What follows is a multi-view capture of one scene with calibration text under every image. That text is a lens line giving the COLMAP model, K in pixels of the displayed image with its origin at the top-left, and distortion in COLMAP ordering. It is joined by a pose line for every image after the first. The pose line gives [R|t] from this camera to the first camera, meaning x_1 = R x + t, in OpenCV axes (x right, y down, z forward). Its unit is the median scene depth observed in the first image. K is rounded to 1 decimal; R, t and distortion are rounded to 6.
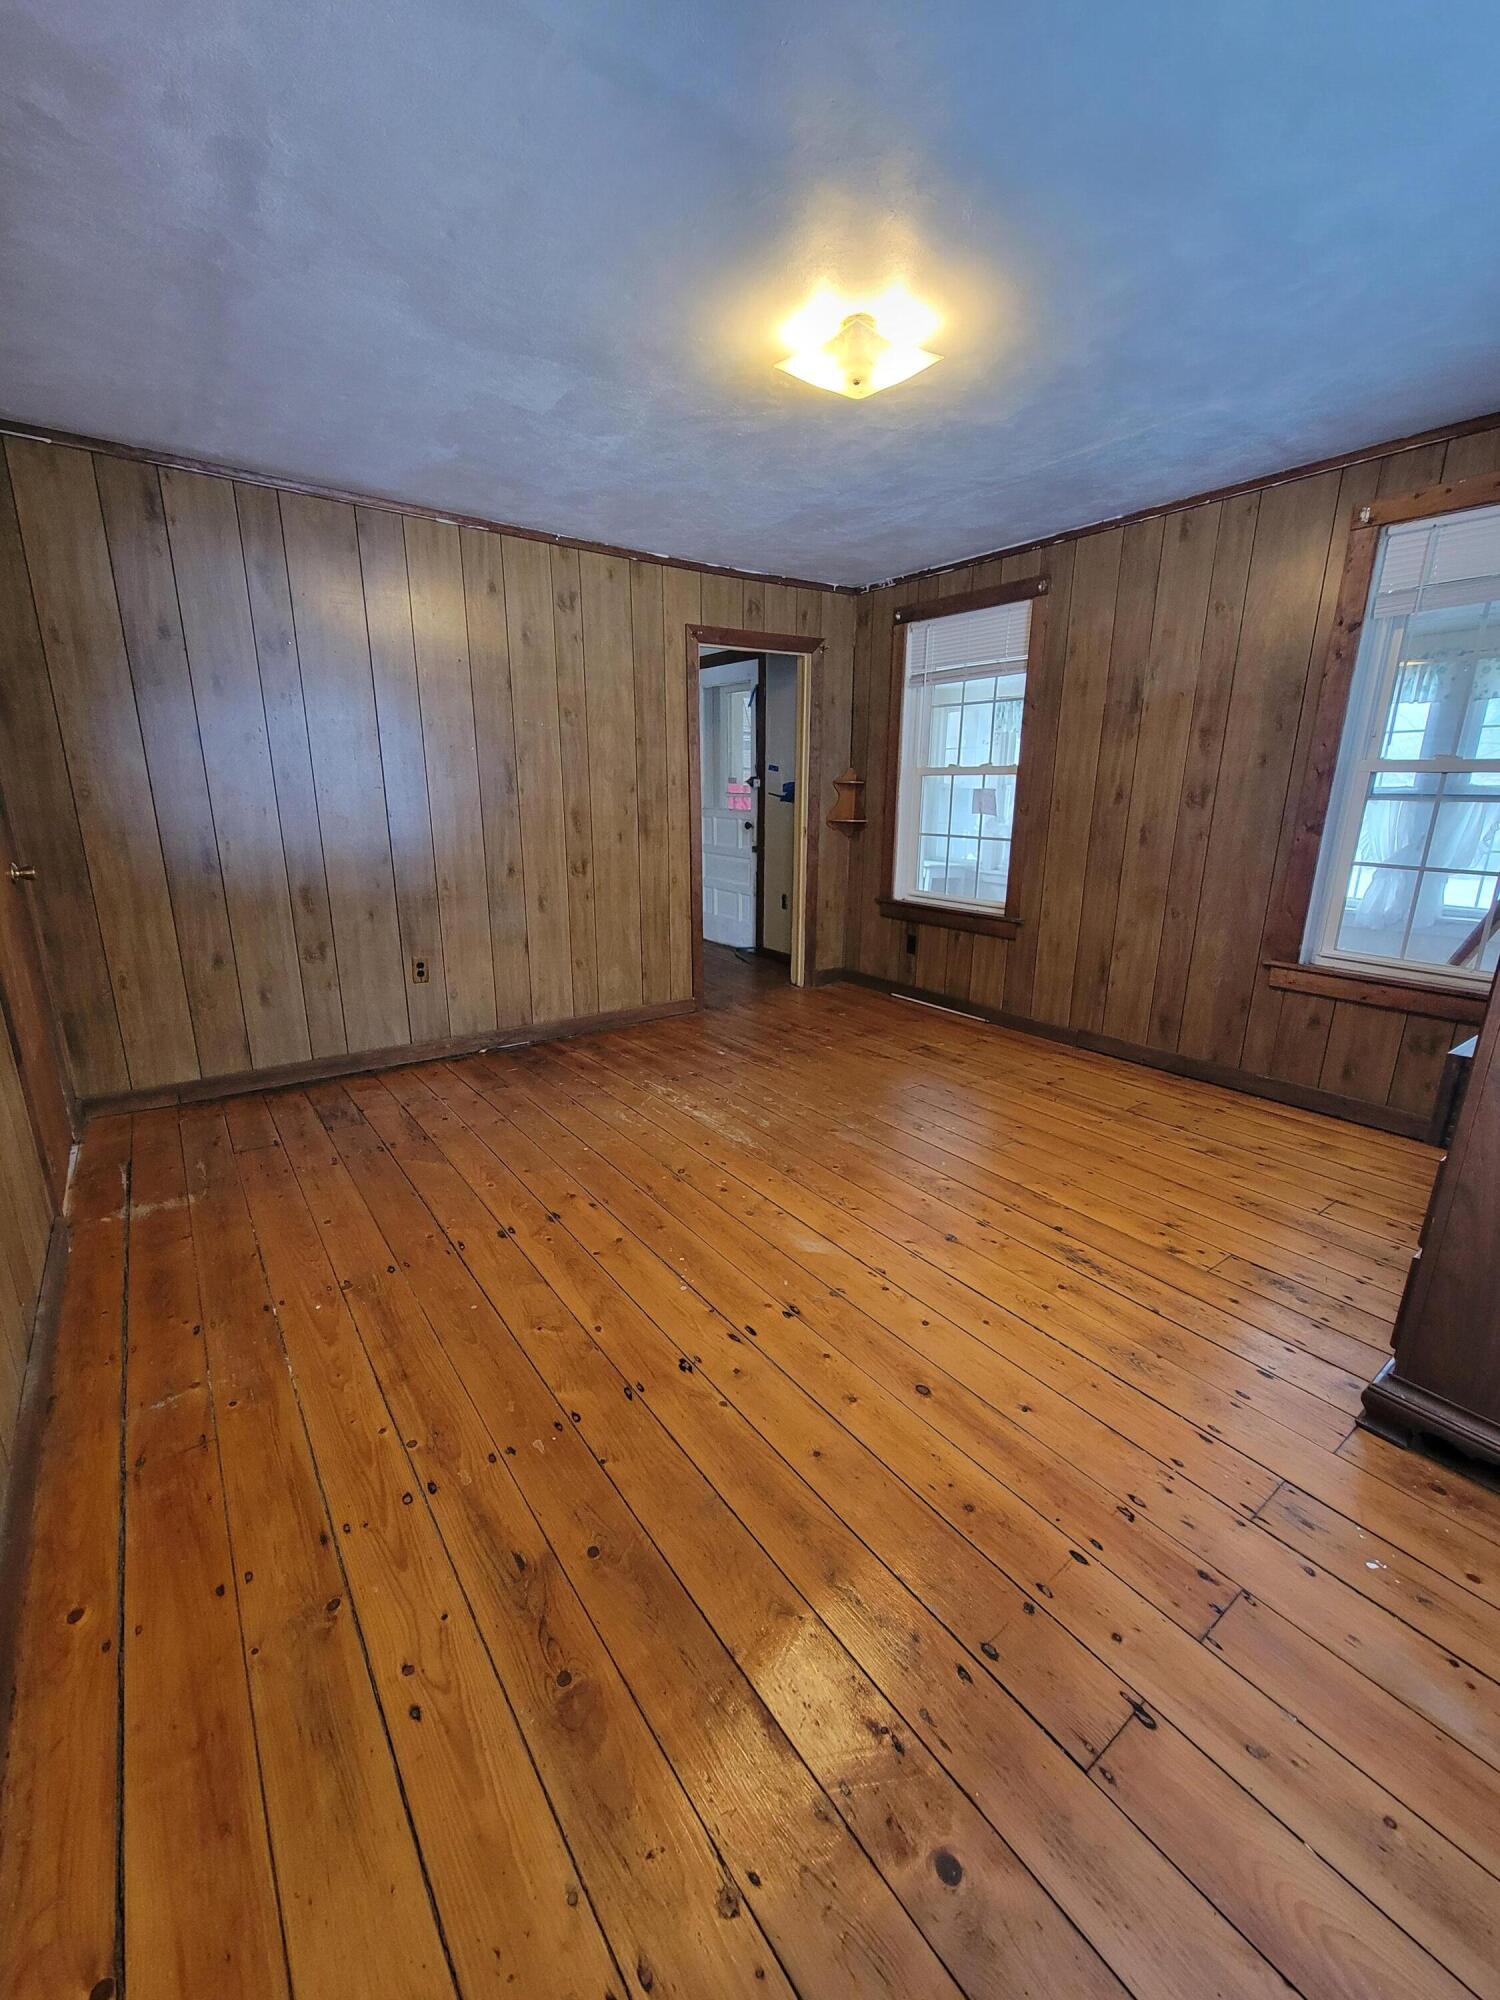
lens RADIAL K [[810.3, 0, 760.2], [0, 810.3, 1007.8], [0, 0, 1]] dist [0.003510, -0.000695]
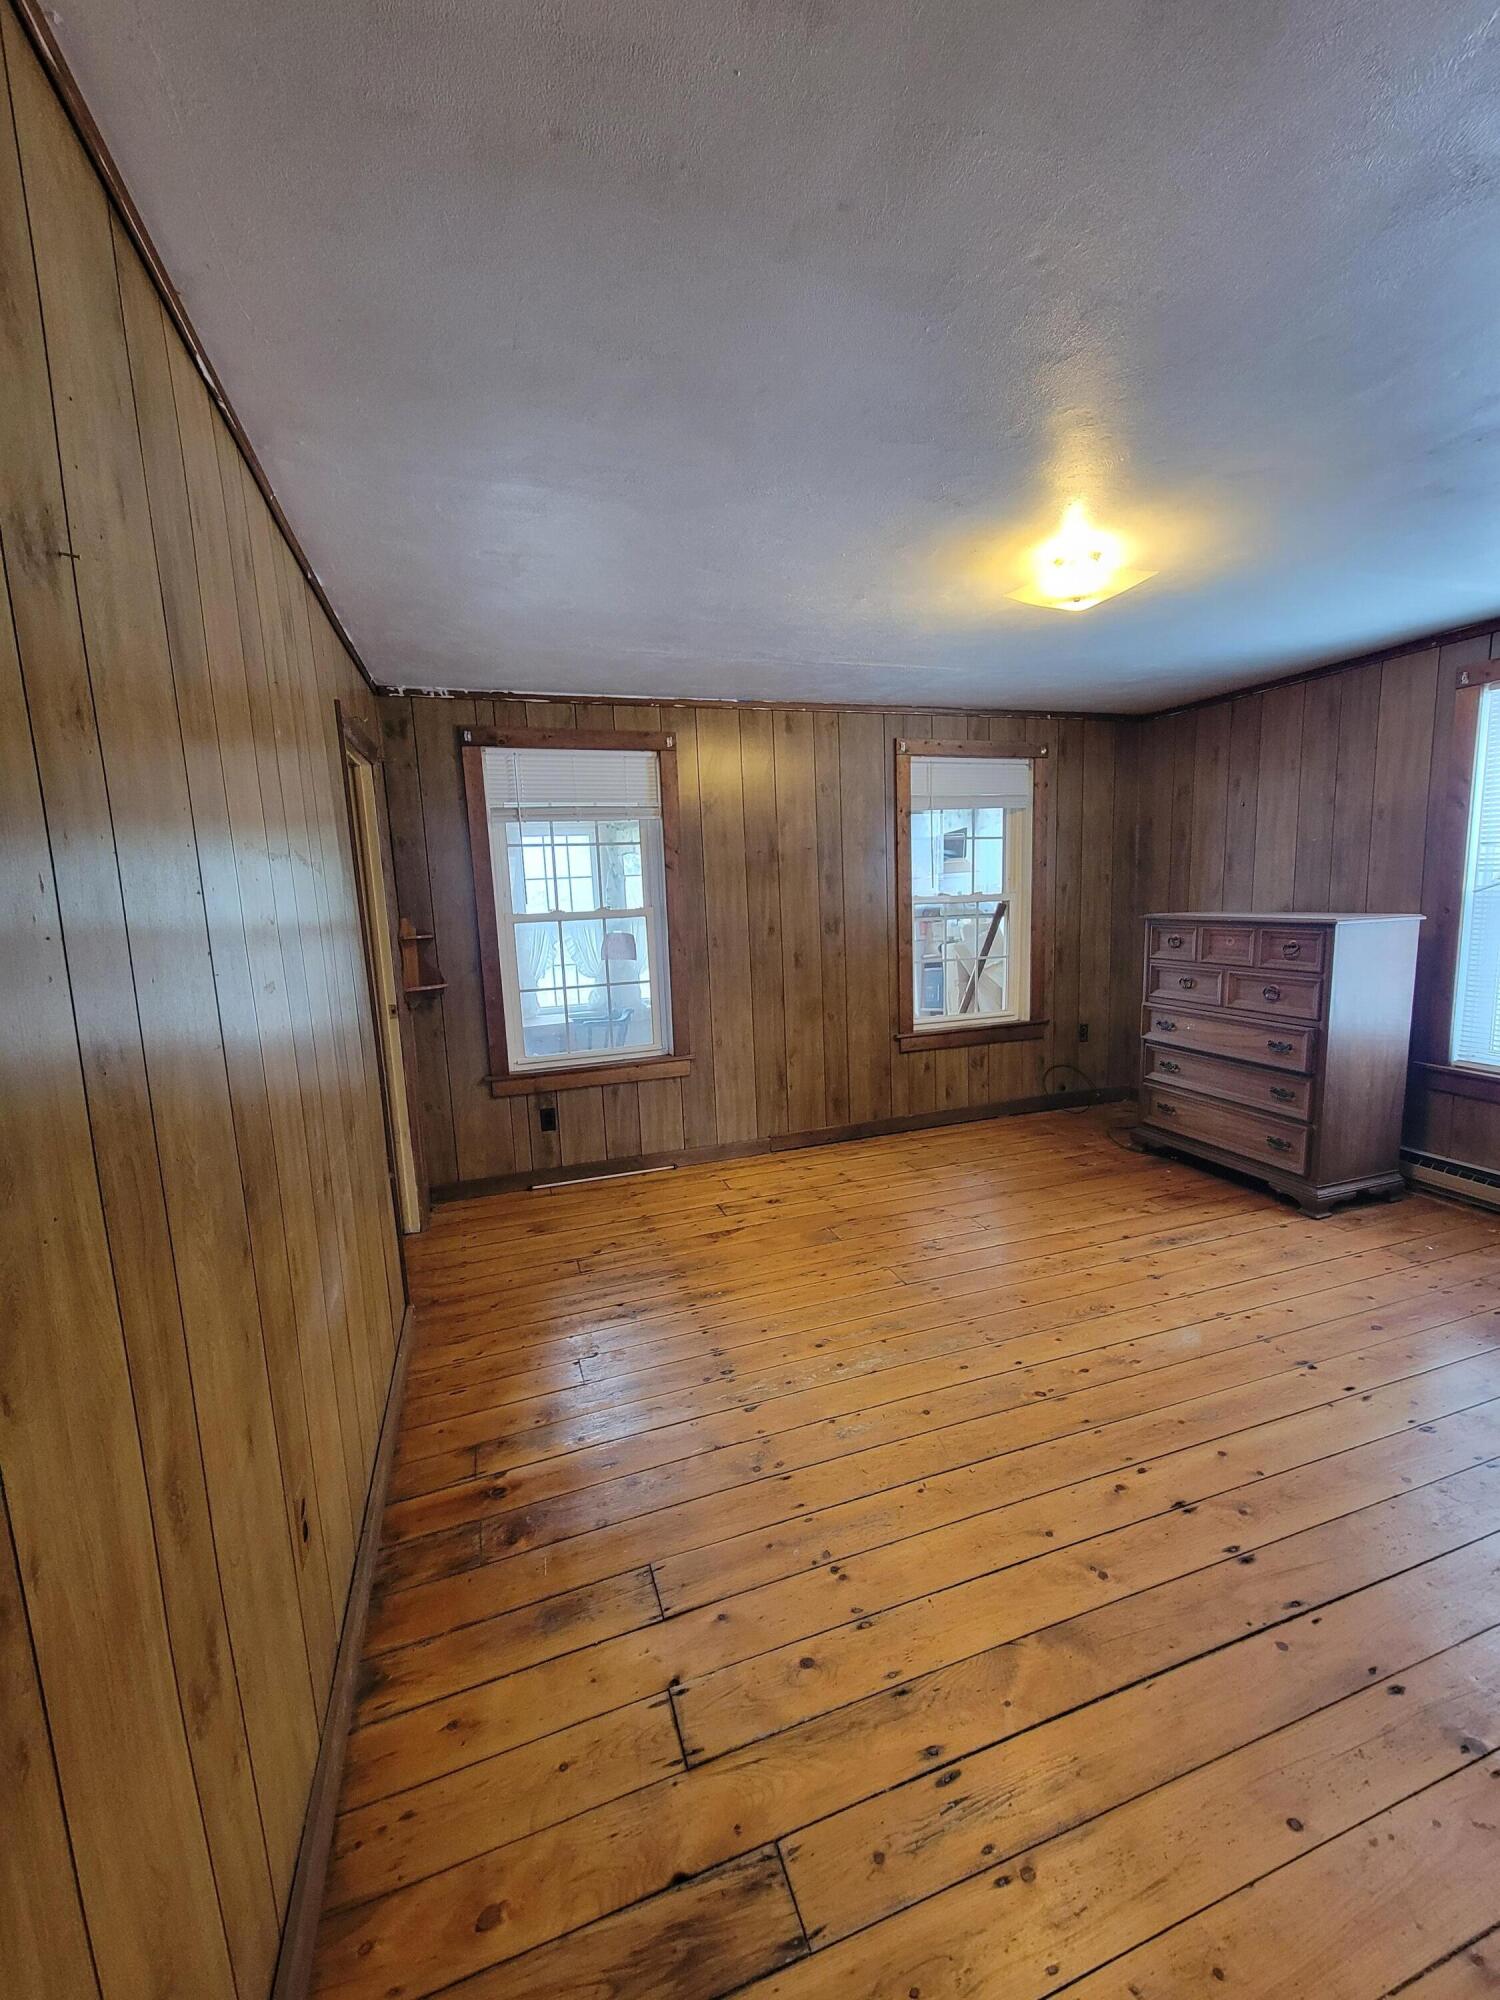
lens RADIAL K [[810.3, 0, 768.6], [0, 810.3, 999.1], [0, 0, 1]] dist [0.003510, -0.000695]
pose [[0.302592, -0.144108, 0.942163, -0.669976], [0.291815, 0.955041, 0.052356, -0.228348], [-0.907349, 0.259094, 0.331041, 0.645214]]
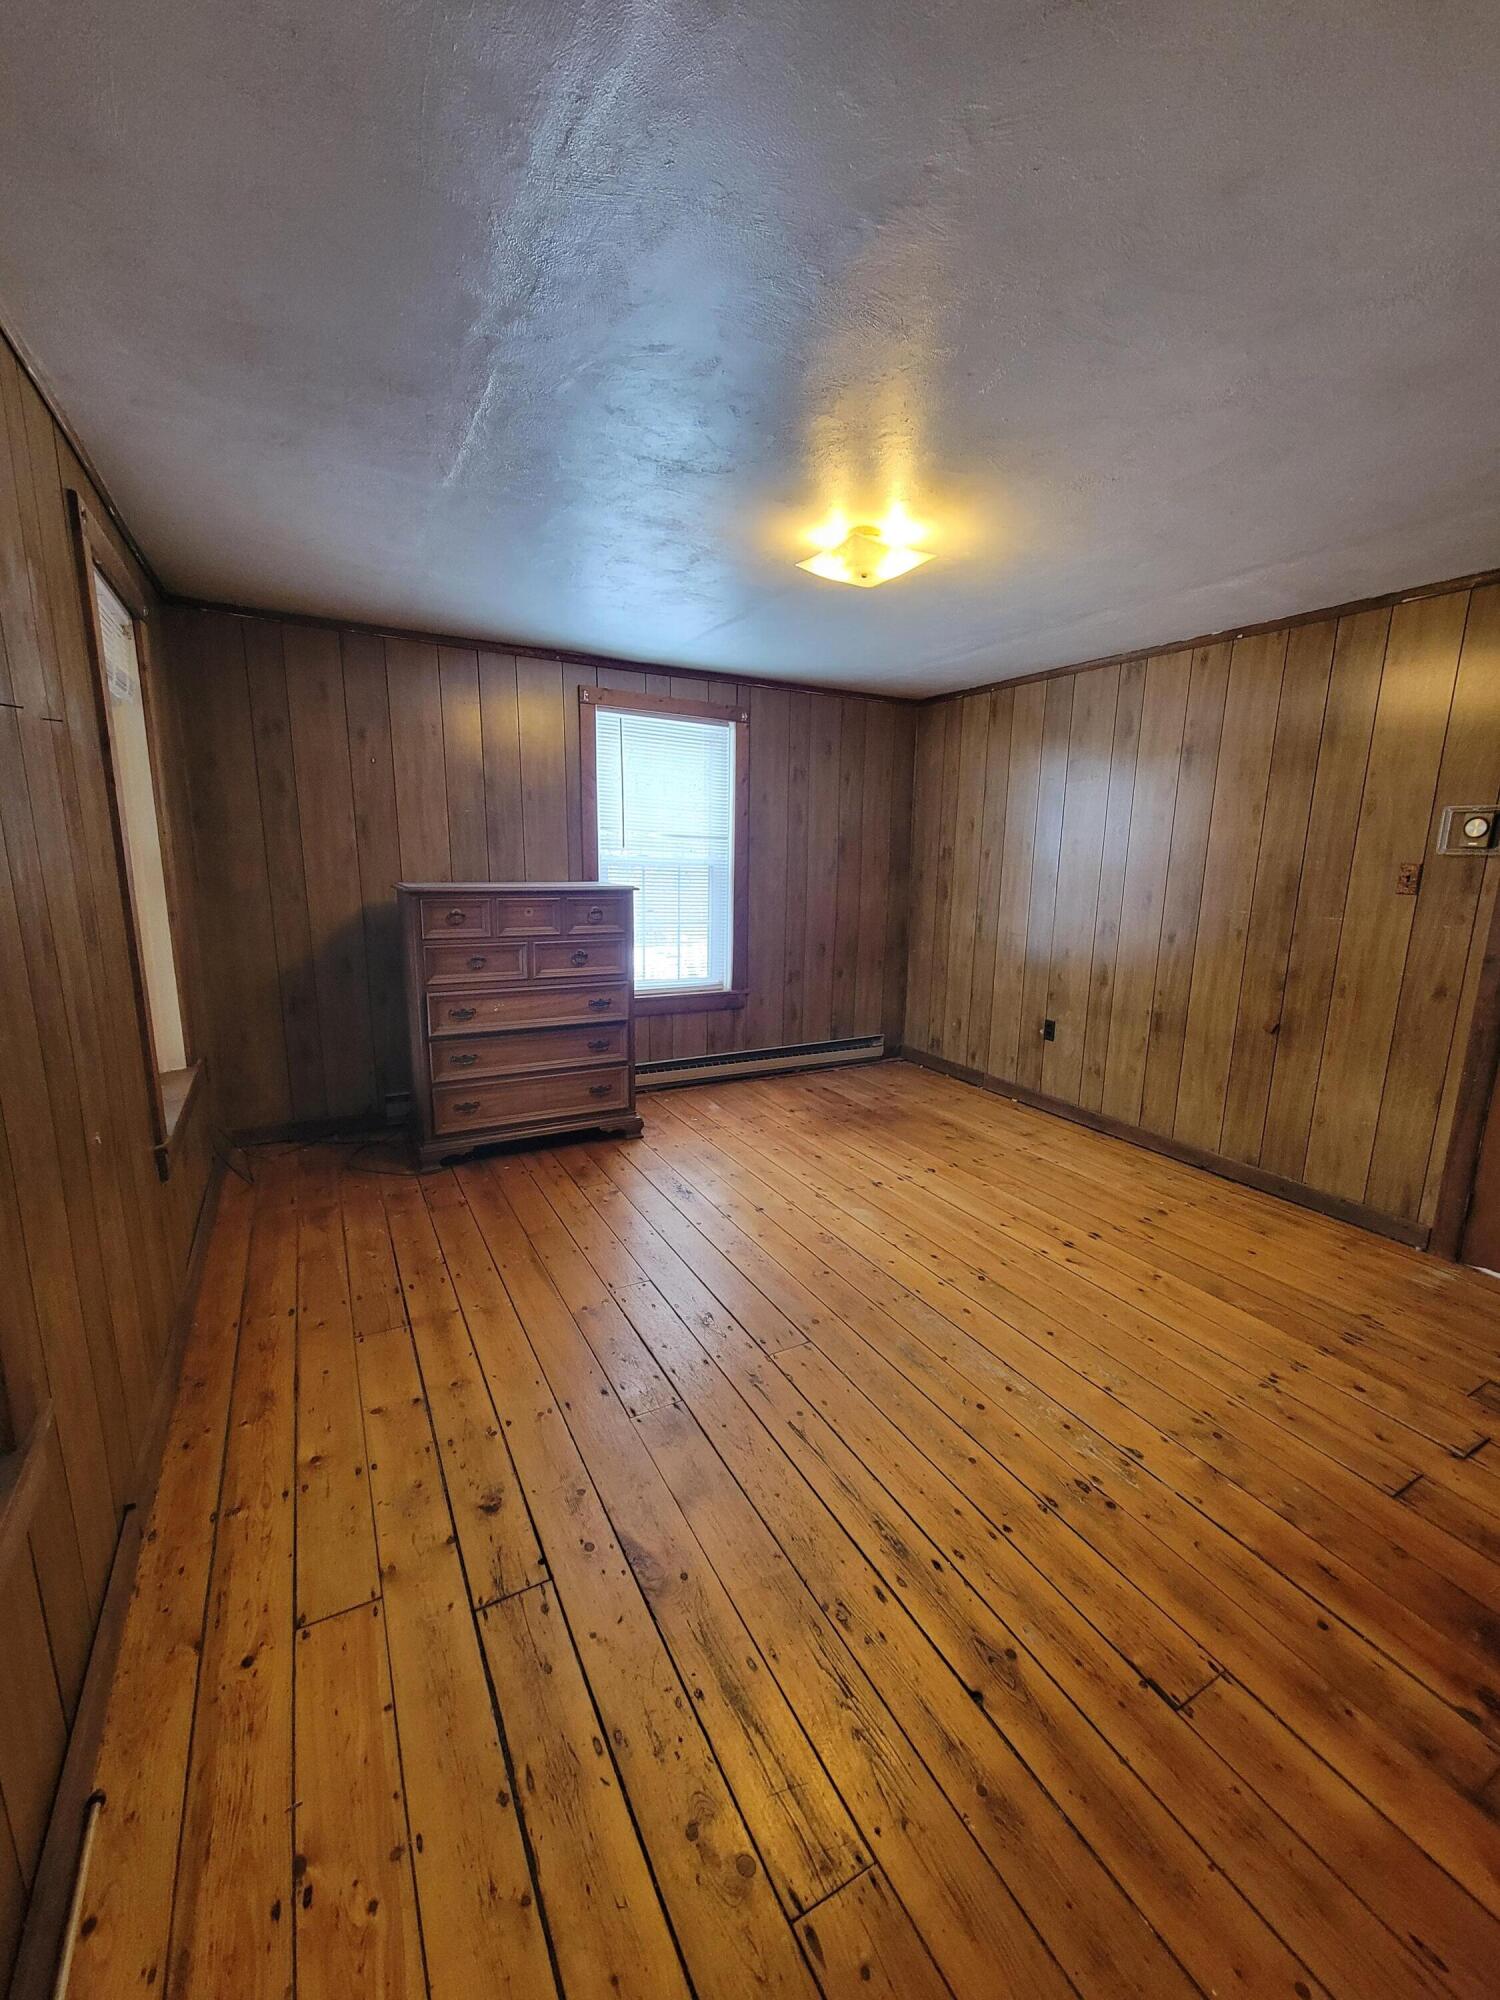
lens RADIAL K [[810.3, 0, 754.2], [0, 810.3, 1007.4], [0, 0, 1]] dist [0.003510, -0.000695]
pose [[-0.989894, -0.053014, 0.131526, 0.050124], [0.011772, 0.893568, 0.448773, -0.410555], [-0.141319, 0.445786, -0.883914, 1.316775]]
